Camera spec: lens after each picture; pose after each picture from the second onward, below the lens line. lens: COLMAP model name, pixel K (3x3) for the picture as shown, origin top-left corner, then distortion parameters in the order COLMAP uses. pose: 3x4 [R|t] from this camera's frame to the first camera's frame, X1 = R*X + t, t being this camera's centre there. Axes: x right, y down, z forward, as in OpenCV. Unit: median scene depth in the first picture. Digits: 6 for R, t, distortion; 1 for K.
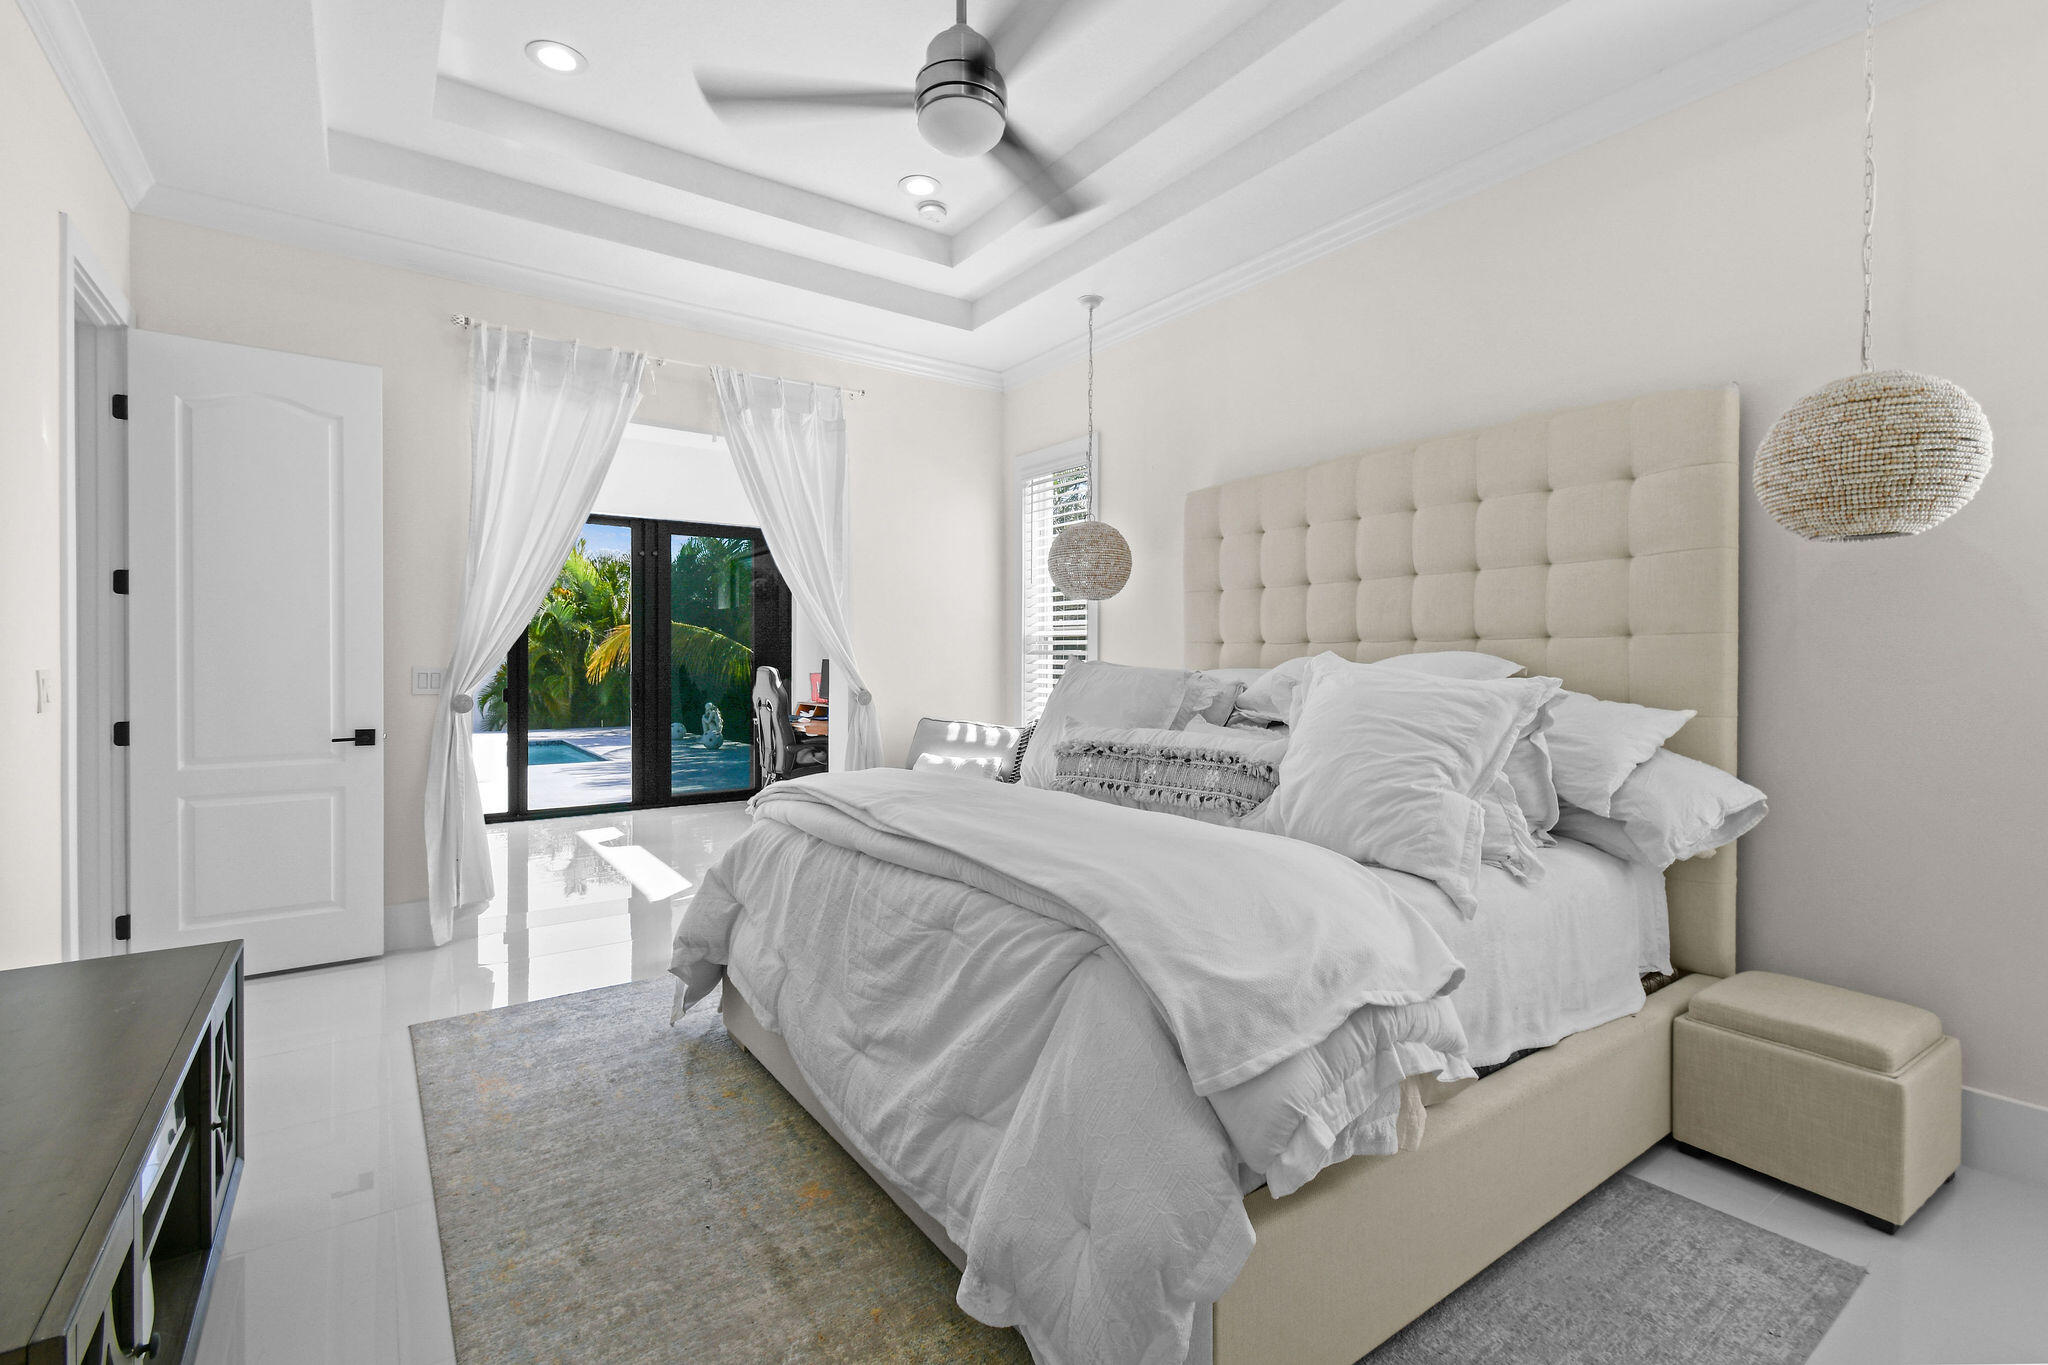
lens RADIAL K [[917.3, 0, 1016.6], [0, 917.3, 657.8], [0, 0, 1]] dist [0.000086, -0.000133]
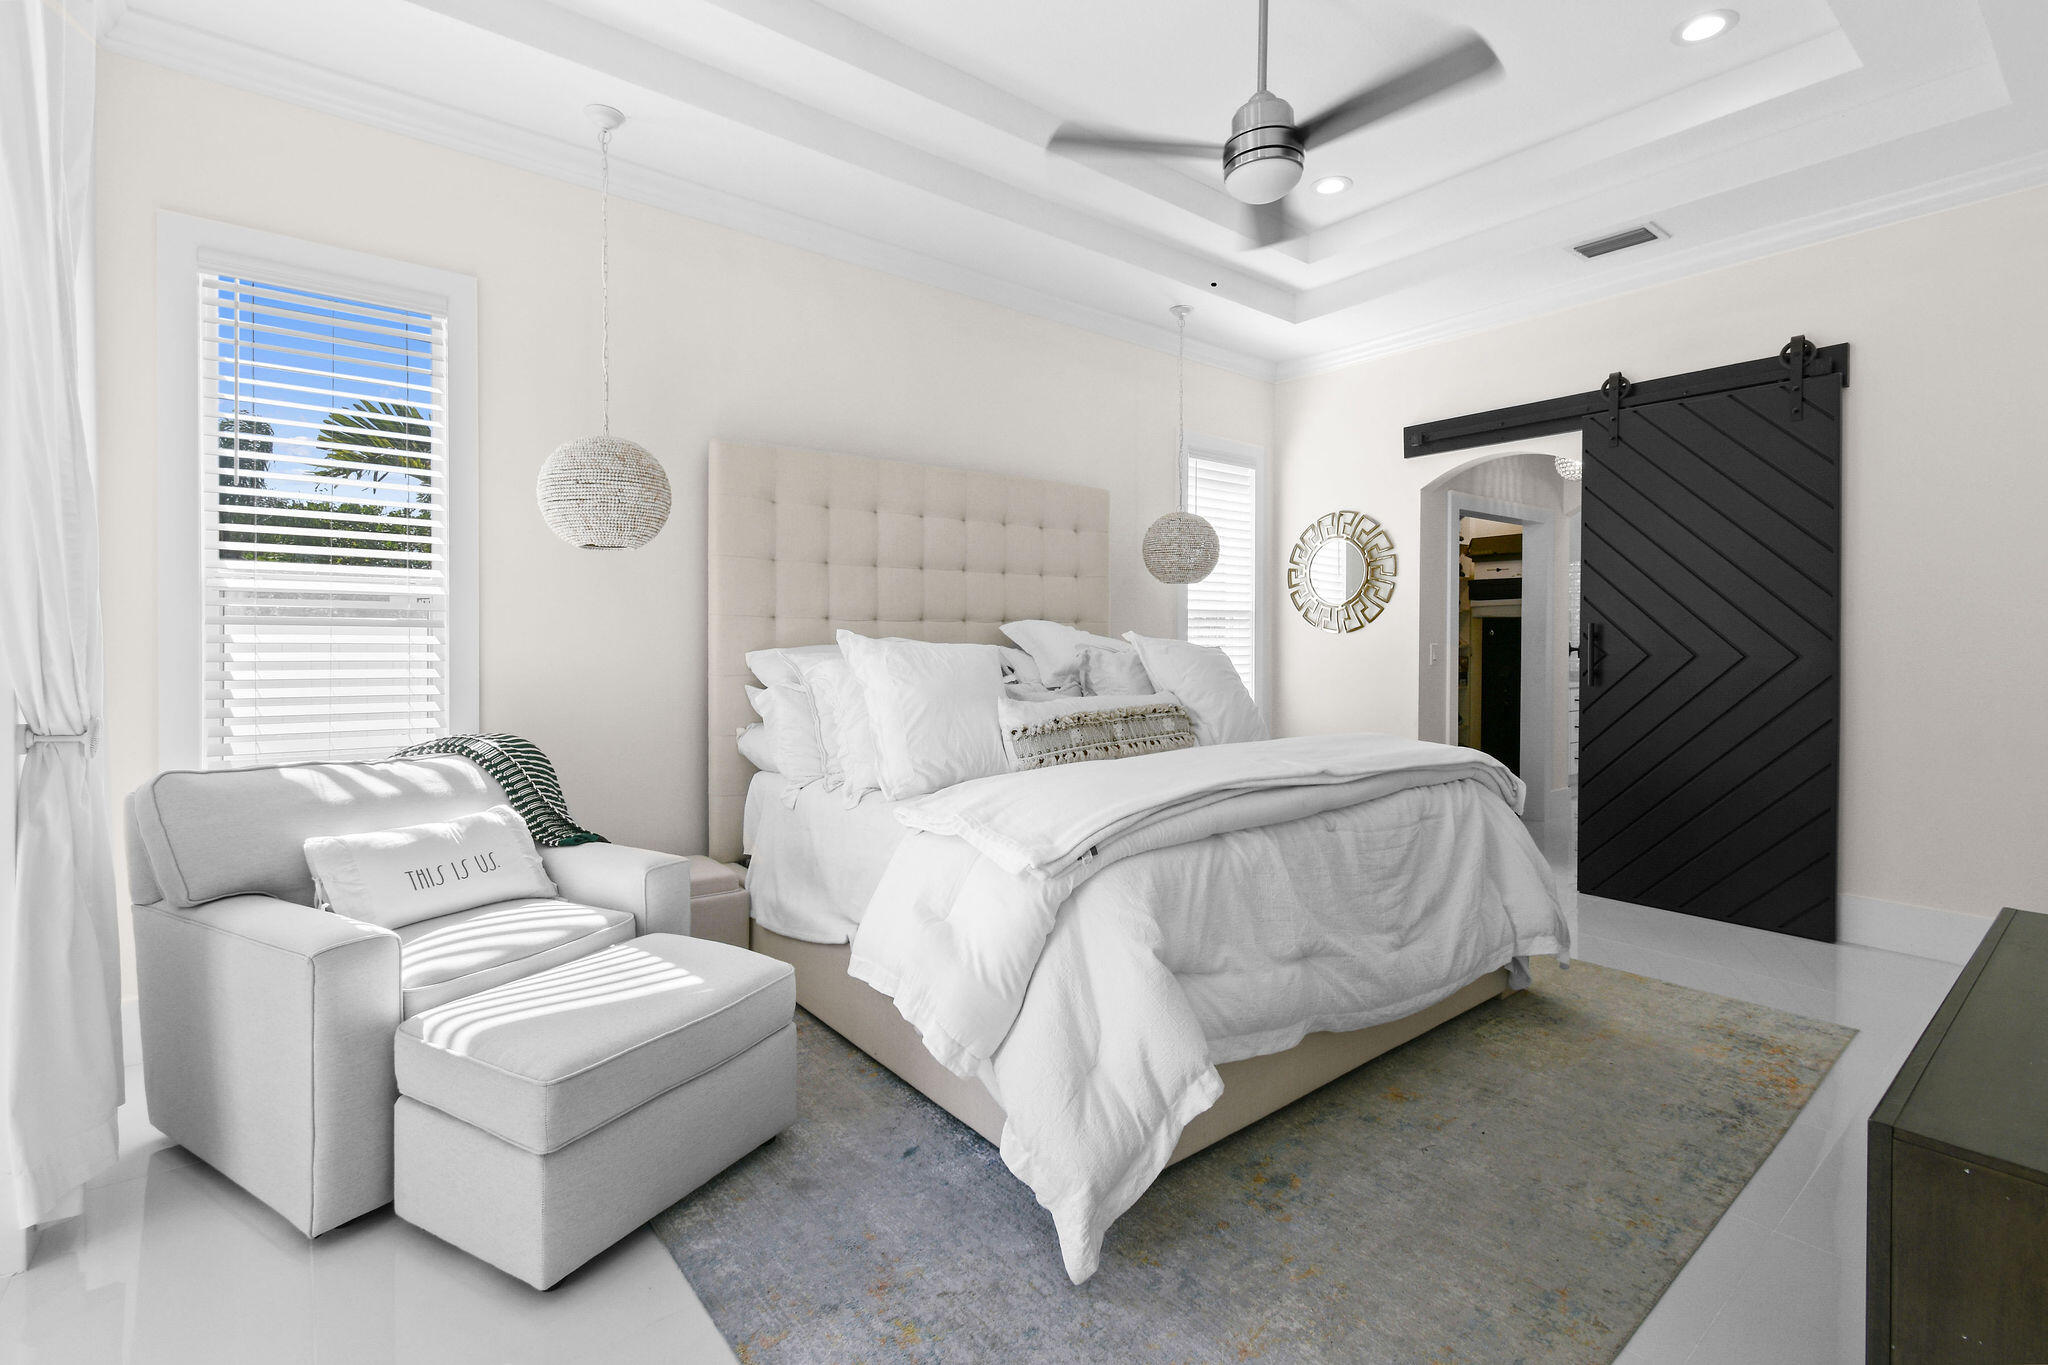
lens RADIAL K [[917.3, 0, 1016.6], [0, 917.3, 657.8], [0, 0, 1]] dist [0.000086, -0.000133]
pose [[-0.058223, -0.020711, 0.998089, -0.975479], [-0.002554, 0.999785, 0.020597, 0.004003], [-0.998300, -0.001349, -0.058263, 1.123425]]
